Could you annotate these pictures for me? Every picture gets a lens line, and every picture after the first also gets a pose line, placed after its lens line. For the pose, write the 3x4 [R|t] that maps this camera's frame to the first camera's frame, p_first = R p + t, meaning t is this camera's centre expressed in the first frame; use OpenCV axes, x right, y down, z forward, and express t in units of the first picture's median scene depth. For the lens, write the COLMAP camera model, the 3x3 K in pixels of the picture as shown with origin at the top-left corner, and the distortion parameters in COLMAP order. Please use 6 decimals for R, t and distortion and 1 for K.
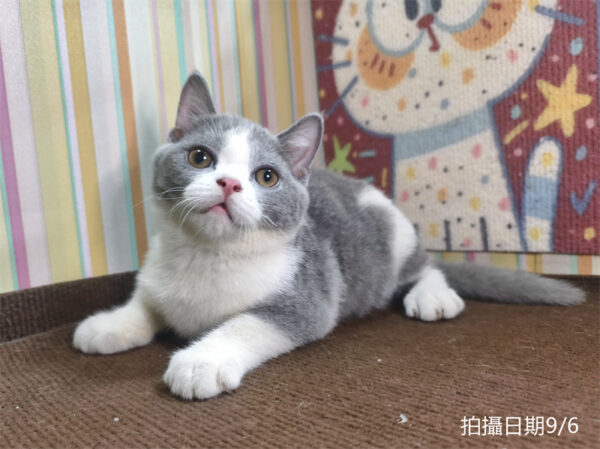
lens RADIAL K [[474.9, 0, 273.0], [0, 474.9, 243.1], [0, 0, 1]] dist [-0.009186, -0.001575]
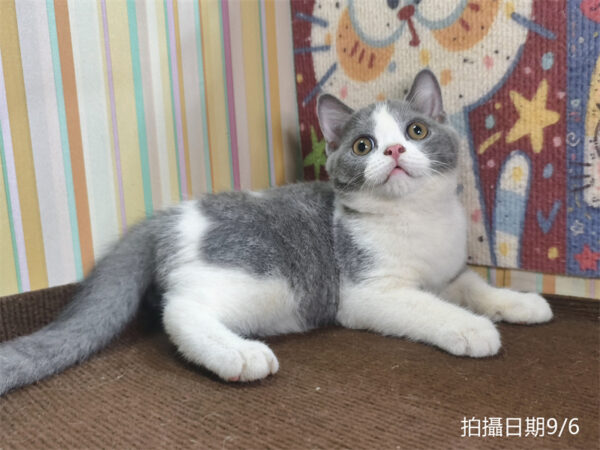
lens RADIAL K [[571.9, 0, 320.5], [0, 571.9, 237.7], [0, 0, 1]] dist [0.002069, -0.003984]
pose [[0.997017, 0.020619, 0.074384, 0.093023], [-0.024961, 0.998009, 0.057930, -0.103021], [-0.073041, -0.059614, 0.995546, -0.139587]]
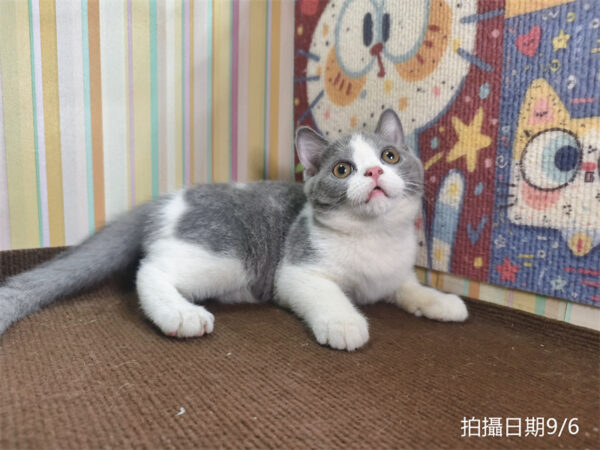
lens RADIAL K [[429.5, 0, 298.7], [0, 429.5, 224.0], [0, 0, 1]] dist [-0.005602, 0.002483]
pose [[0.988502, 0.117398, -0.095296, 0.323449], [-0.113428, 0.992477, 0.046070, -0.101675], [0.099988, -0.034731, 0.994382, -0.029092]]
